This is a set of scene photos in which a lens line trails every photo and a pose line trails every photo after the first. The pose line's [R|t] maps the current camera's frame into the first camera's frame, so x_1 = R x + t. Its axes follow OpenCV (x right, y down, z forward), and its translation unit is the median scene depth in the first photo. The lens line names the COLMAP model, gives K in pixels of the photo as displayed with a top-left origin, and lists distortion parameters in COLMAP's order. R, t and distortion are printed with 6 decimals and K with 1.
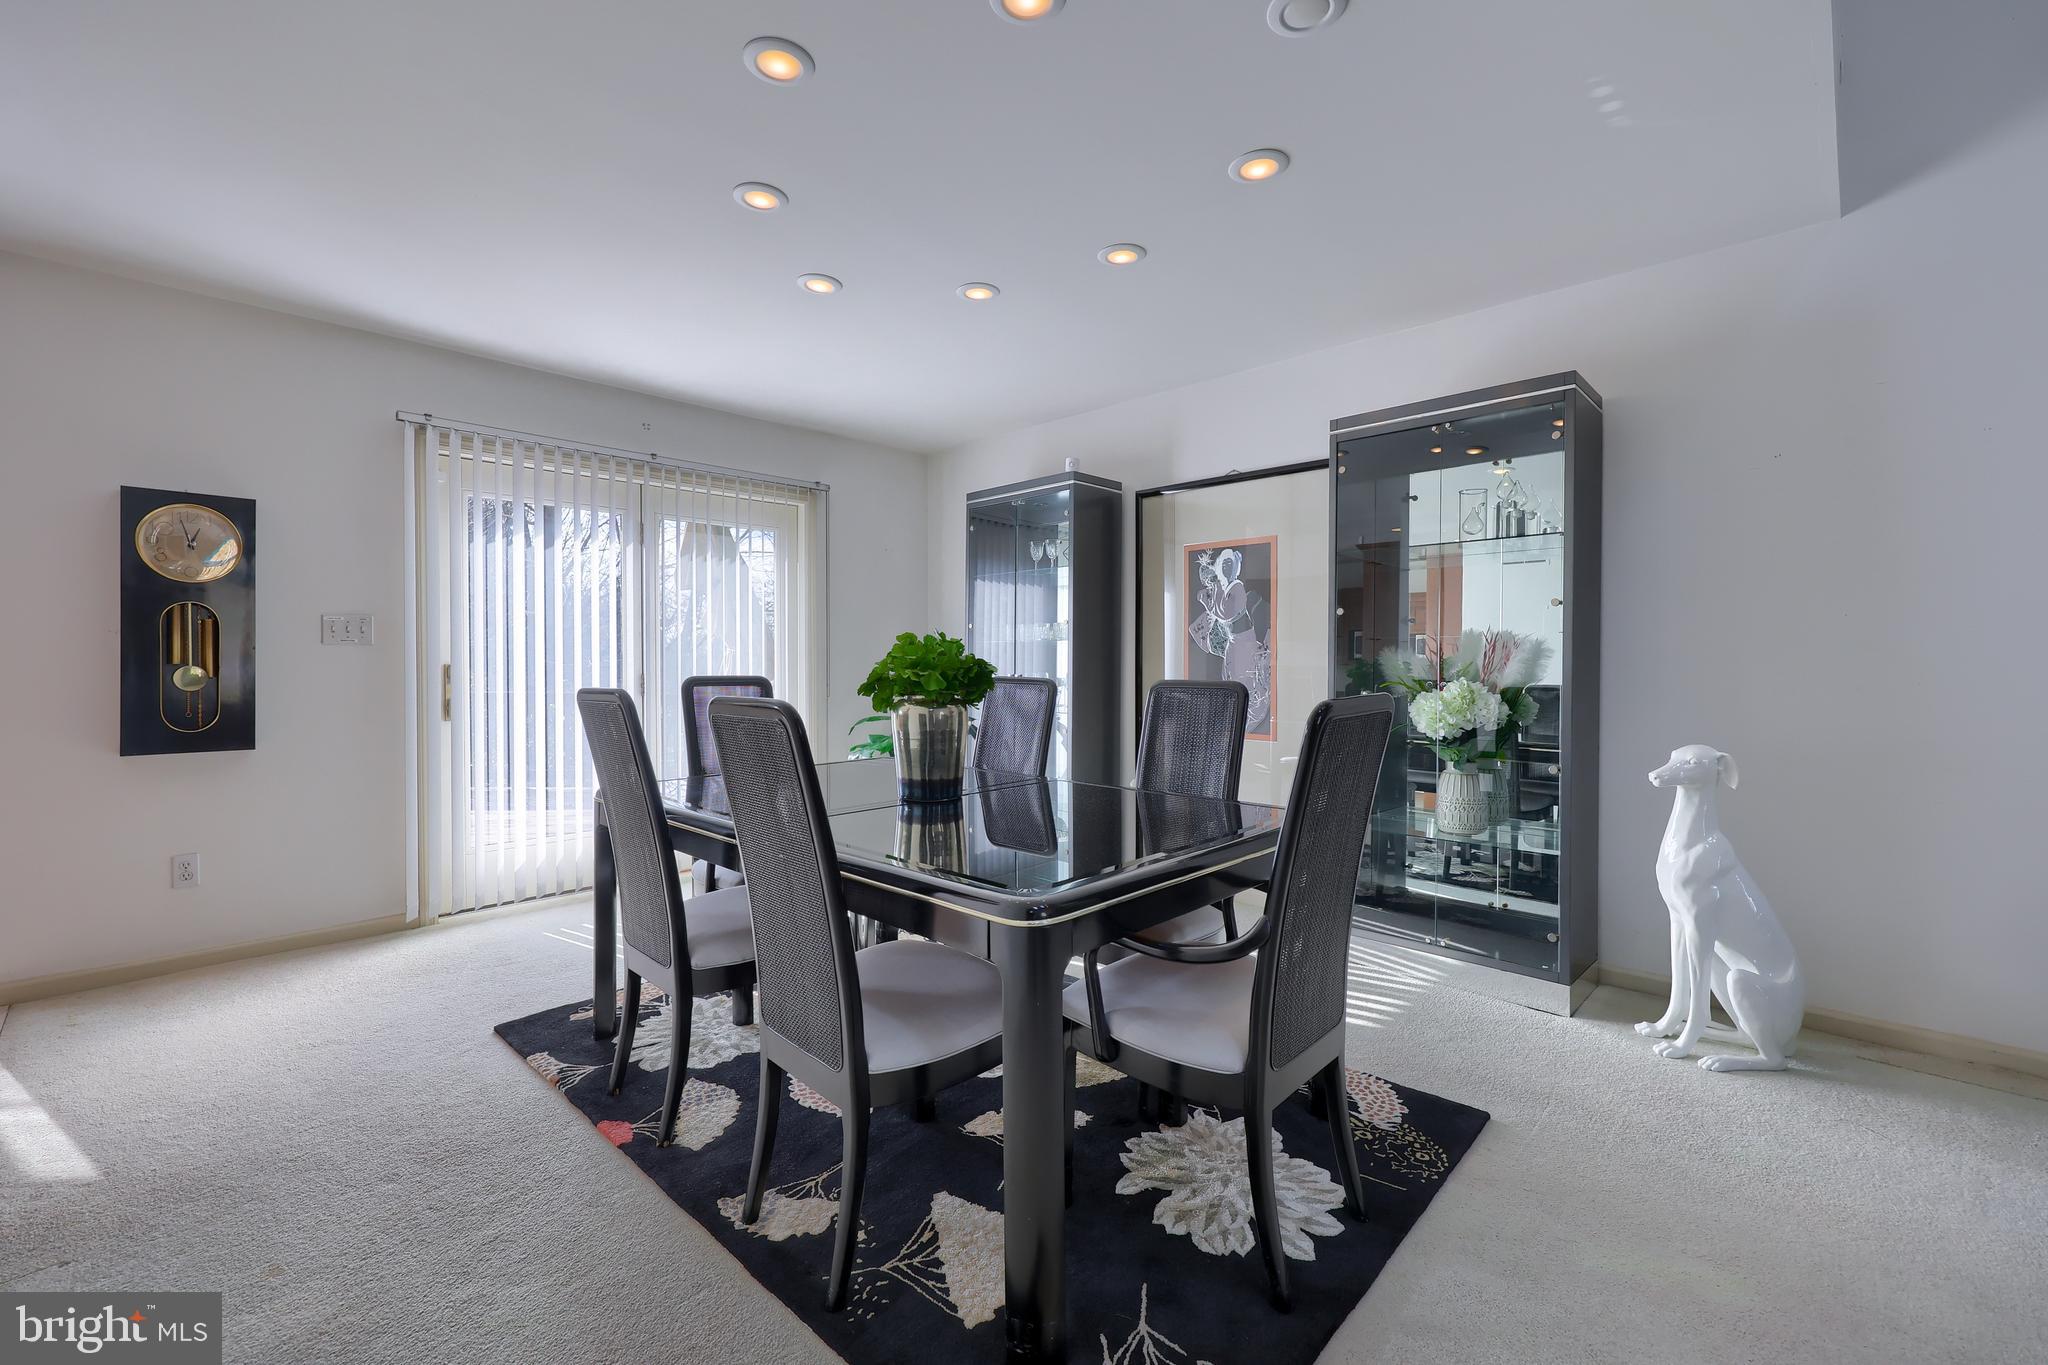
lens RADIAL K [[831.1, 0, 1015.8], [0, 831.1, 676.3], [0, 0, 1]] dist [0.004185, 0.000483]
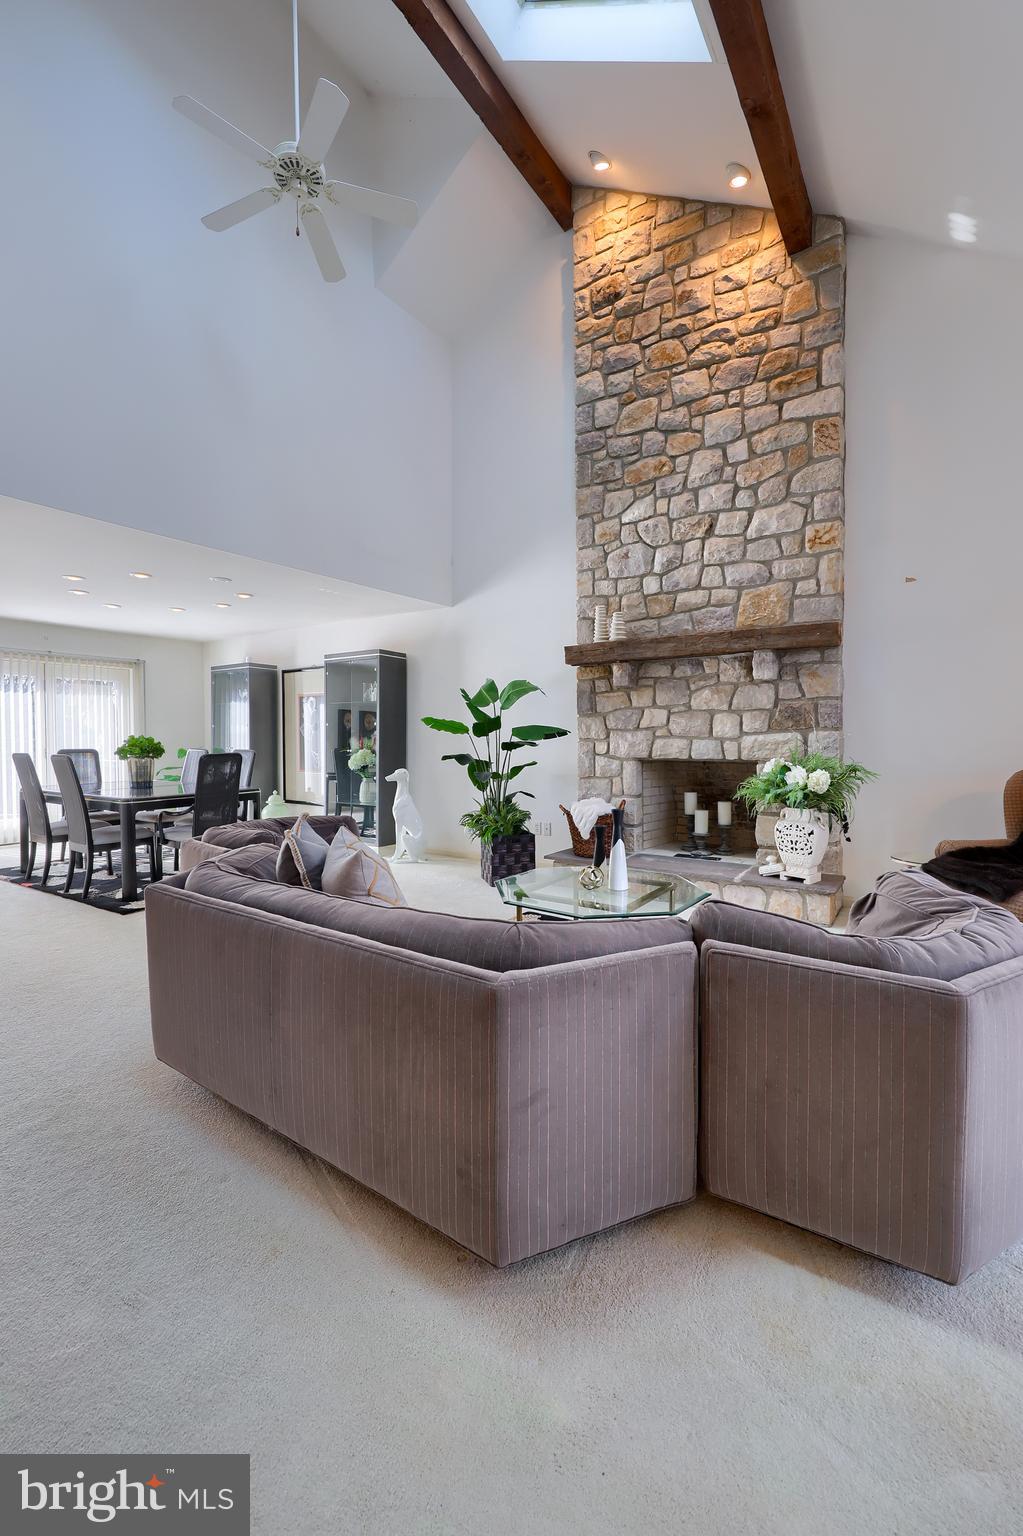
lens RADIAL K [[623.3, 0, 522.3], [0, 623.3, 755.5], [0, 0, 1]] dist [0.004185, 0.000483]
pose [[0.981320, -0.008376, 0.192200, 0.845098], [0.005926, 0.999894, 0.013318, 0.001748], [-0.192291, -0.011930, 0.981265, -1.561200]]
